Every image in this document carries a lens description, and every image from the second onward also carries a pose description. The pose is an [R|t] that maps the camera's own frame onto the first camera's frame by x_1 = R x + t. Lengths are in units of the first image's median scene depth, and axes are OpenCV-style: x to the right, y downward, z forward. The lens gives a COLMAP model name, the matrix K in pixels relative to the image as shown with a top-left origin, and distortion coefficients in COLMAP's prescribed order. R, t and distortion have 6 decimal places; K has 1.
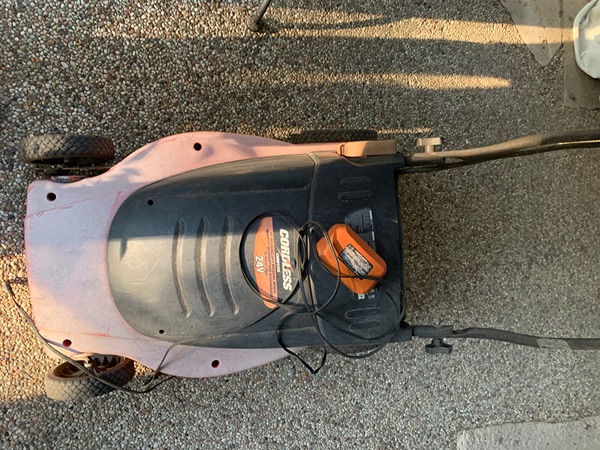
lens RADIAL K [[461.2, 0, 307.3], [0, 461.2, 221.0], [0, 0, 1]] dist [0.011735, -0.017980]
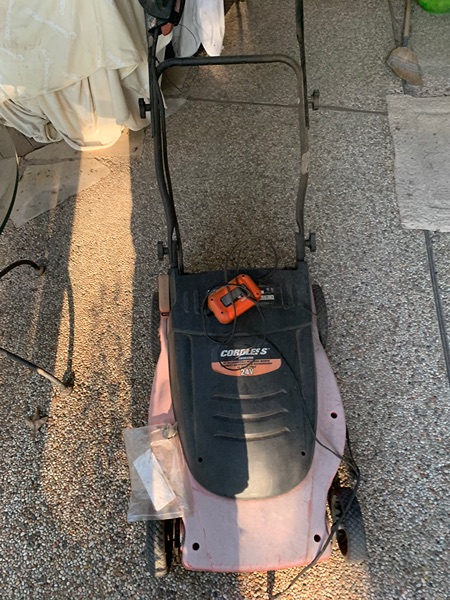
lens RADIAL K [[461.2, 0, 220.2], [0, 461.2, 294.9], [0, 0, 1]] dist [0.011735, -0.017980]
pose [[0.002403, -0.982369, 0.186938, -0.101059], [0.997411, -0.011082, -0.071057, 0.085759], [0.071876, 0.186624, 0.979799, -0.261481]]
